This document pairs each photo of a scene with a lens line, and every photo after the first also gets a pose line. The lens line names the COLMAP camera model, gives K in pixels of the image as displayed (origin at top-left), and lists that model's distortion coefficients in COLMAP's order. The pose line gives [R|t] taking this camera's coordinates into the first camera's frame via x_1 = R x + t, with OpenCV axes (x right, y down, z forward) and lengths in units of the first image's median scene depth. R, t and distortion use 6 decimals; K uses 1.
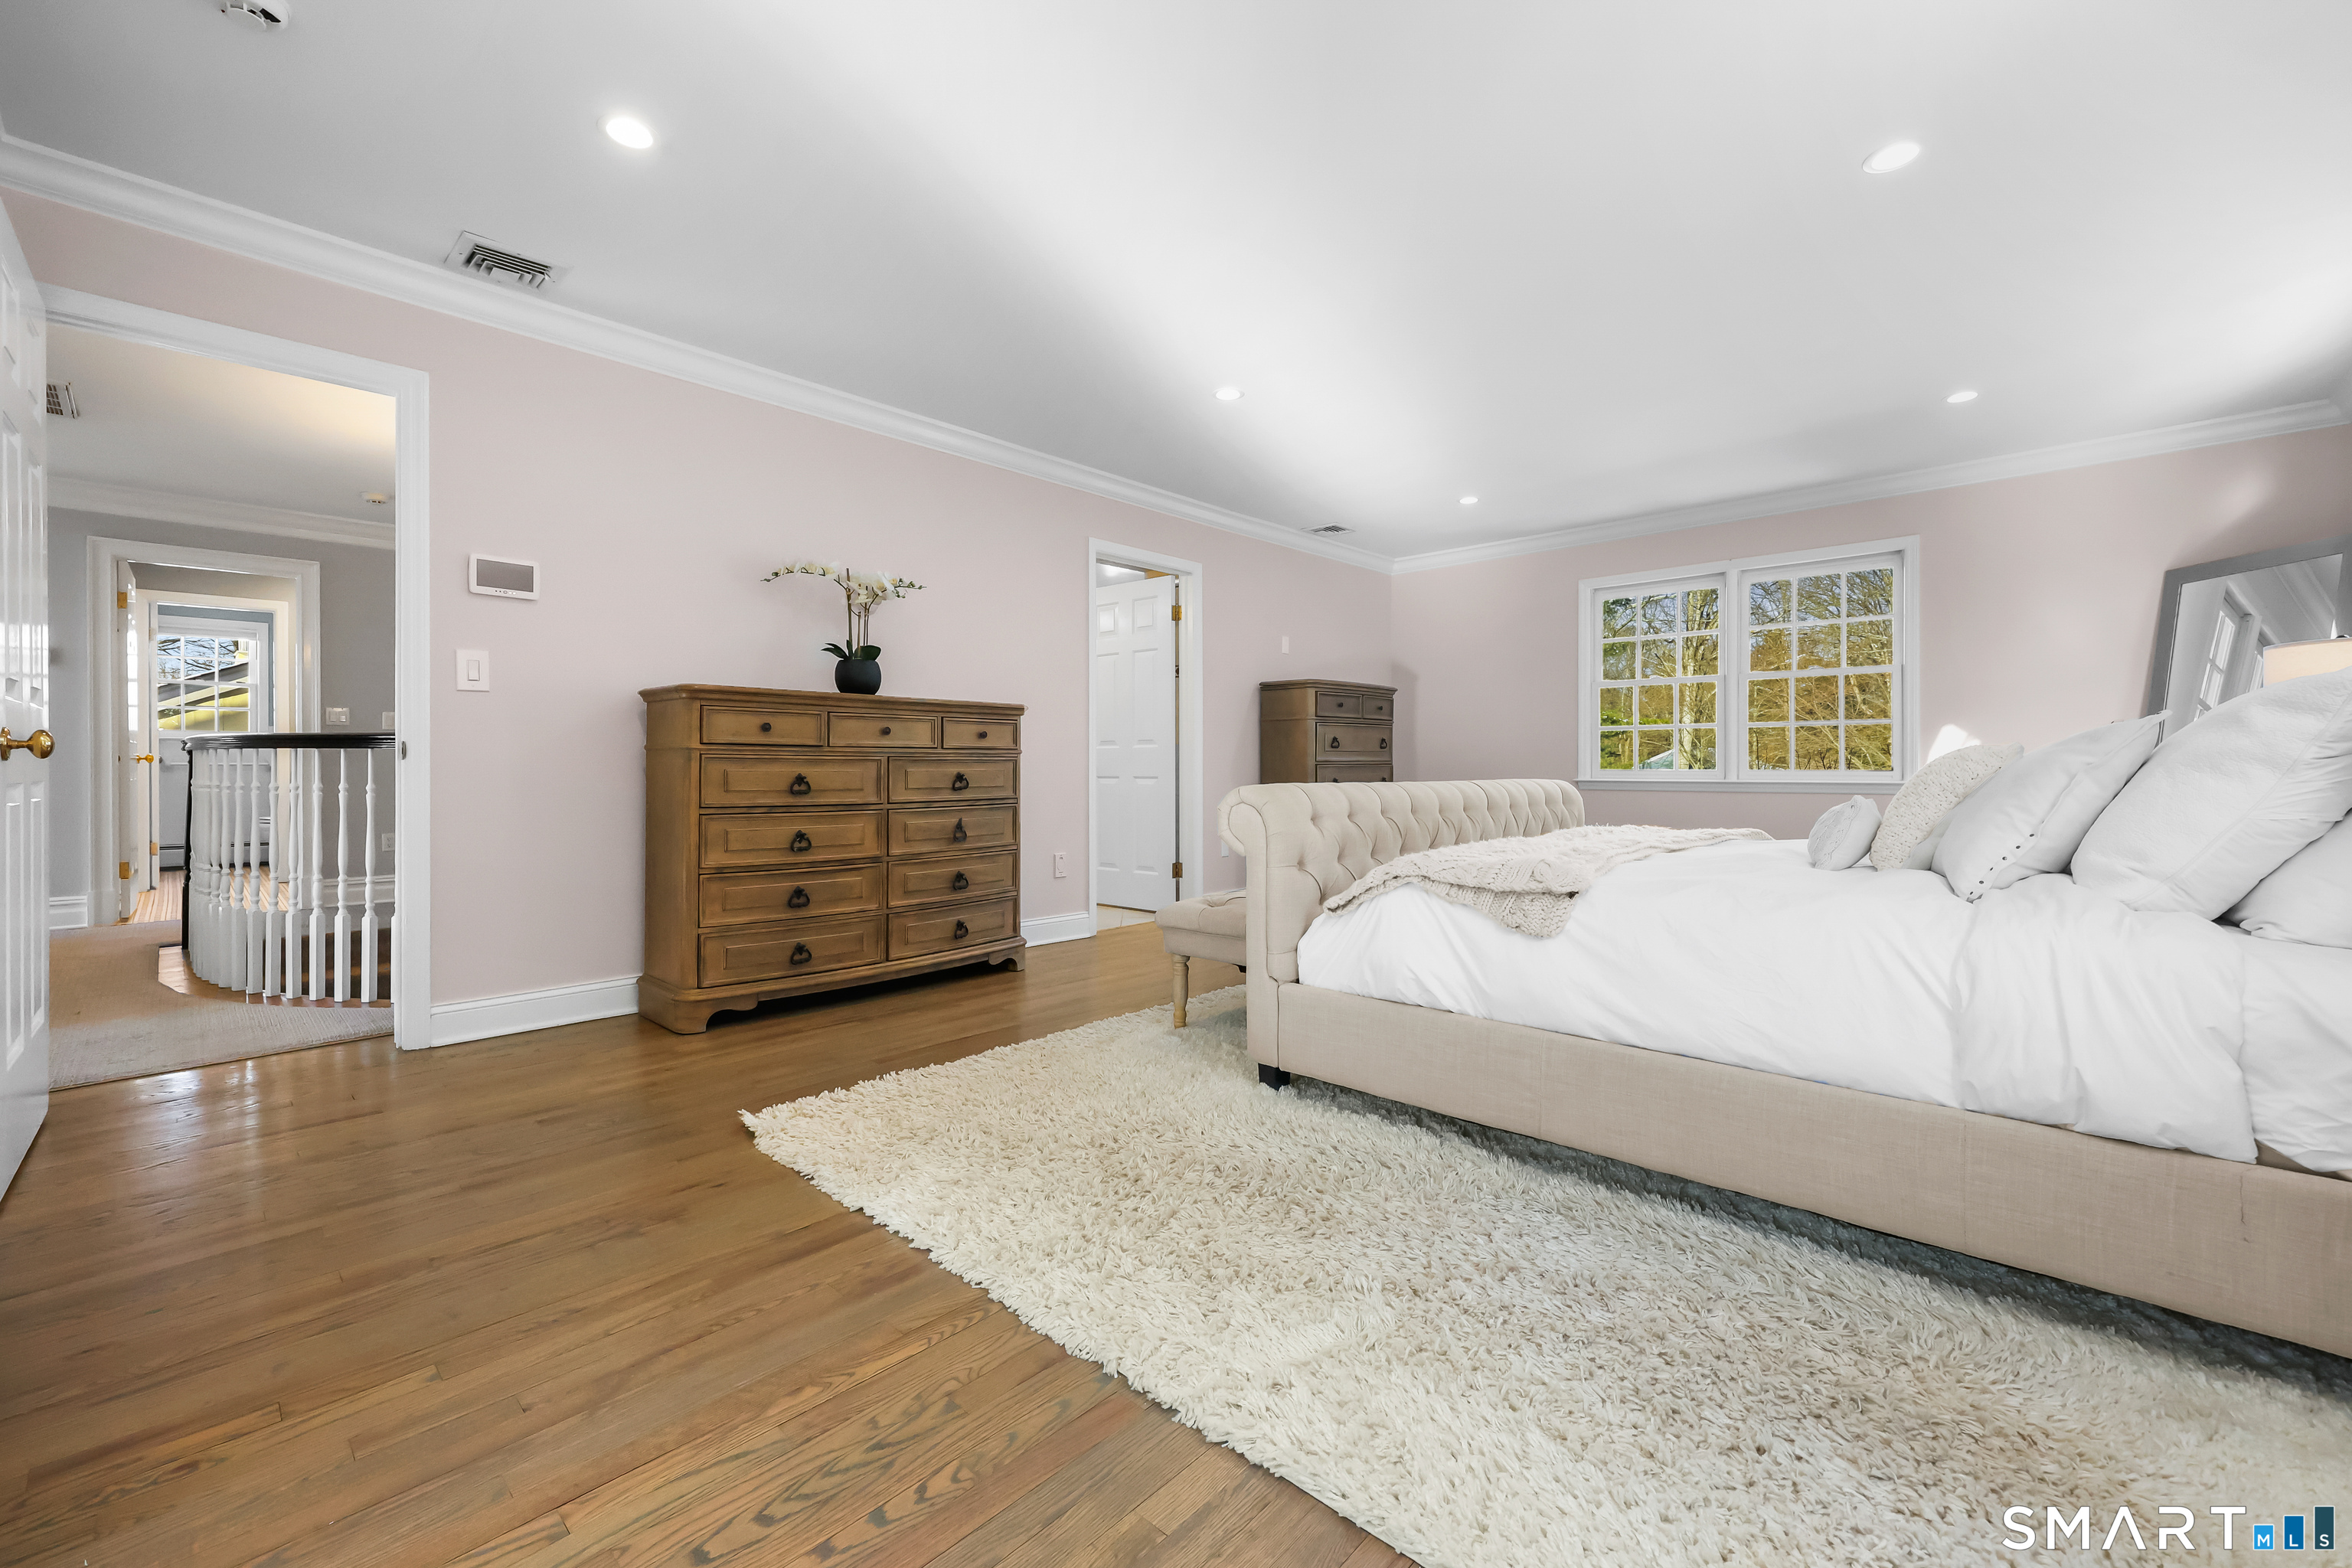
lens RADIAL K [[946.7, 0, 1180.0], [0, 946.7, 776.2], [0, 0, 1]] dist [0.000756, 0.000708]
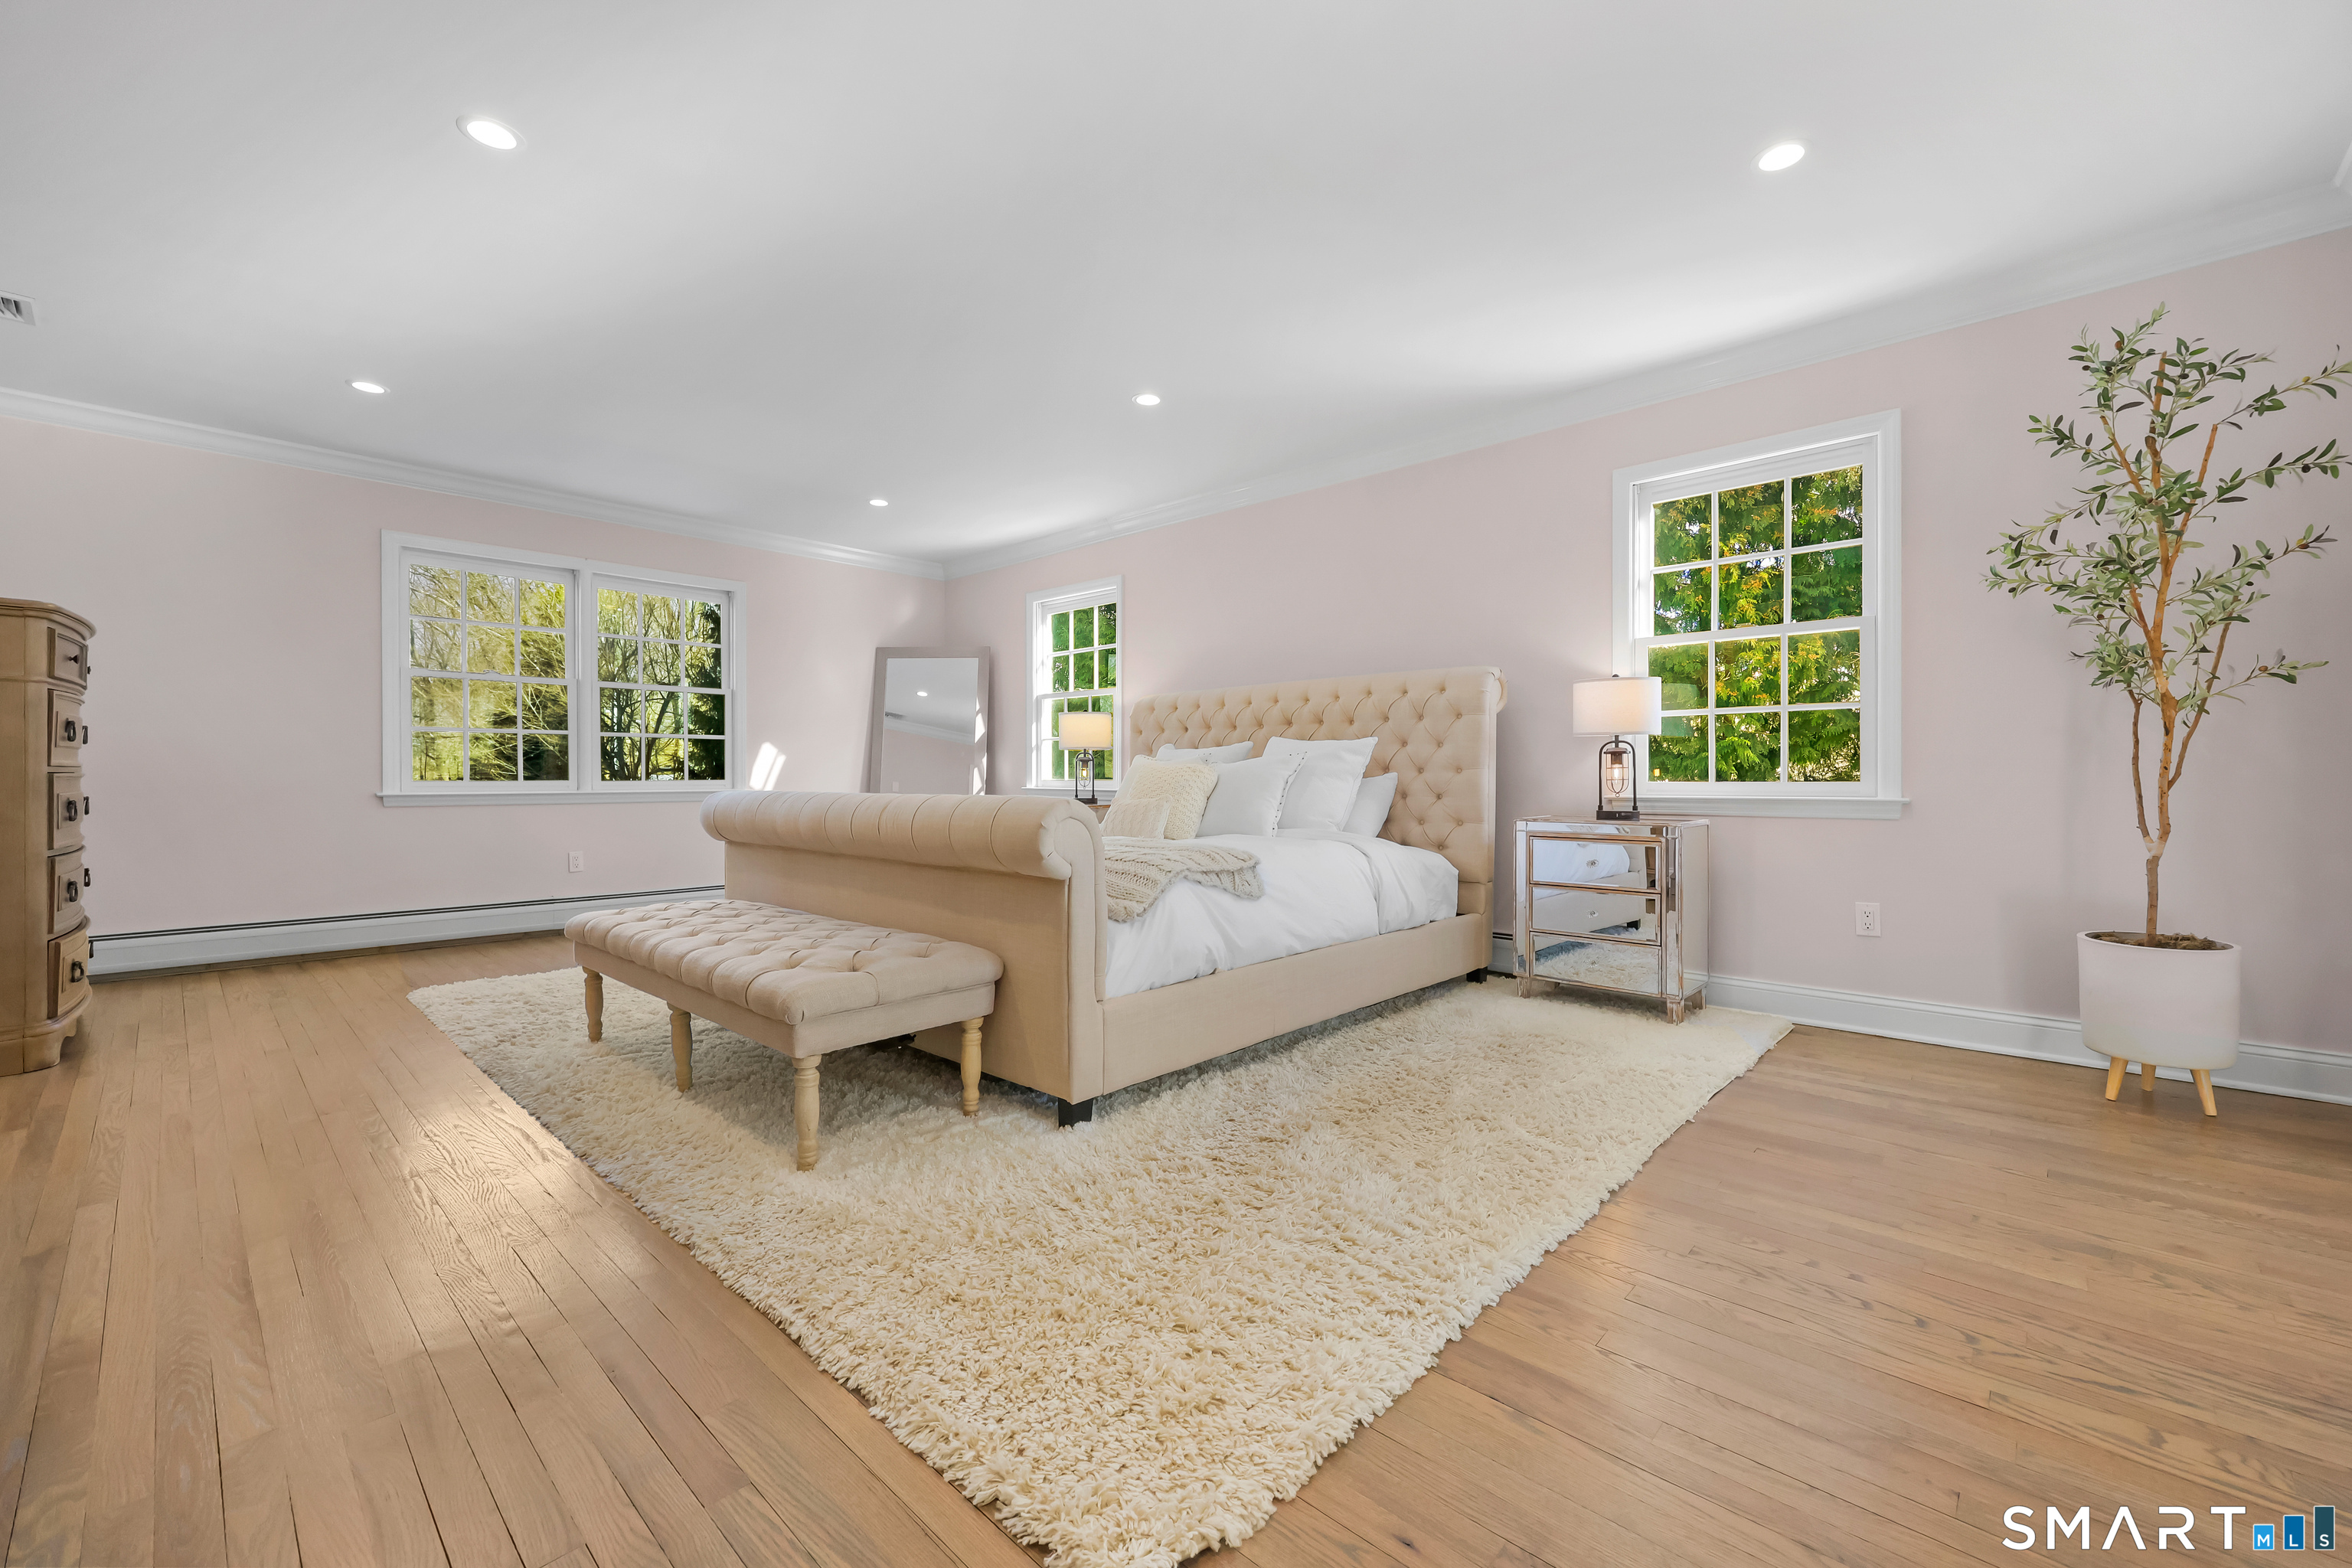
lens RADIAL K [[946.7, 0, 1180.0], [0, 946.7, 778.8], [0, 0, 1]] dist [0.000756, 0.000708]
pose [[-0.017298, -0.002061, 0.999848, -0.912650], [0.008438, 0.999962, 0.002207, -0.010417], [-0.999815, 0.008475, -0.017280, 1.013858]]
